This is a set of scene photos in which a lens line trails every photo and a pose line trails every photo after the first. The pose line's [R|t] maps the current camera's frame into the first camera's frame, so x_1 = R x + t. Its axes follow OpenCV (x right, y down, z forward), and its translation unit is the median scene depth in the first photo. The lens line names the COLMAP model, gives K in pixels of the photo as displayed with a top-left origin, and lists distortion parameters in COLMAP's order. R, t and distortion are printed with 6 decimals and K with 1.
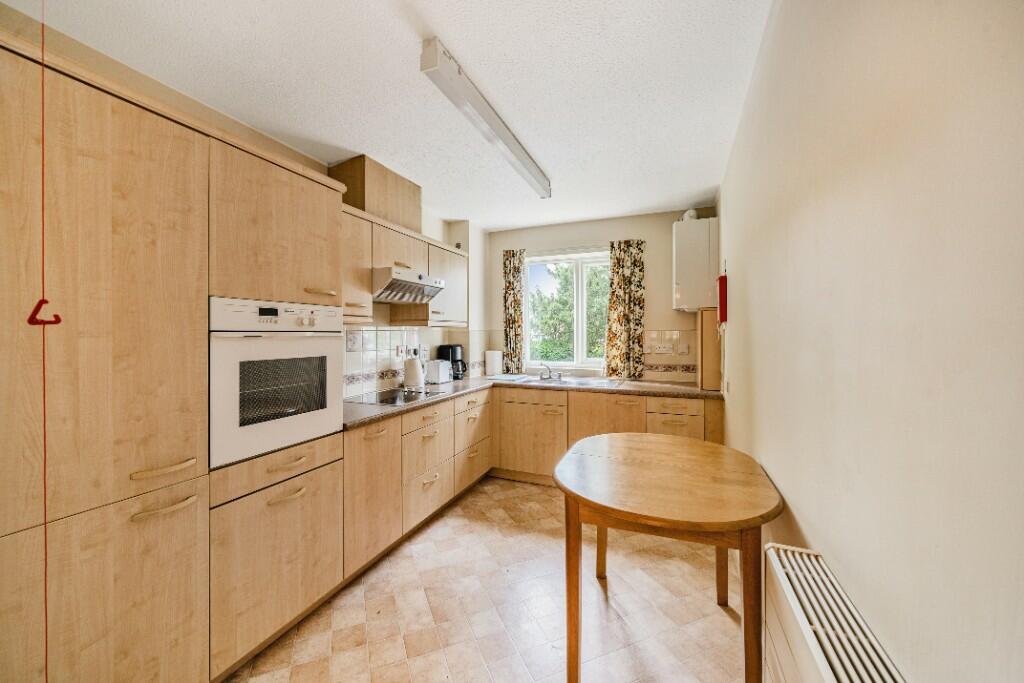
lens RADIAL K [[375.0, 0, 511.9], [0, 375.0, 335.4], [0, 0, 1]] dist [0.000326, 0.000177]
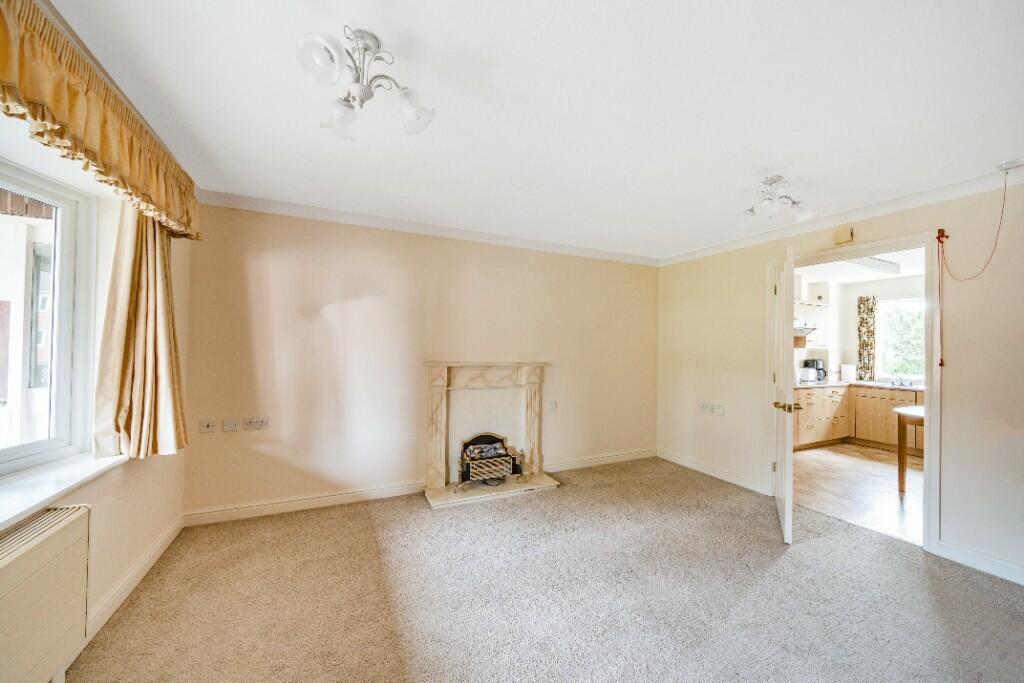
lens RADIAL K [[375.0, 0, 506.2], [0, 375.0, 343.7], [0, 0, 1]] dist [0.000326, 0.000177]
pose [[0.735203, 0.008810, -0.677790, -0.040687], [-0.020771, 0.999739, -0.009535, 0.000509], [0.677529, 0.021088, 0.735194, -1.091651]]
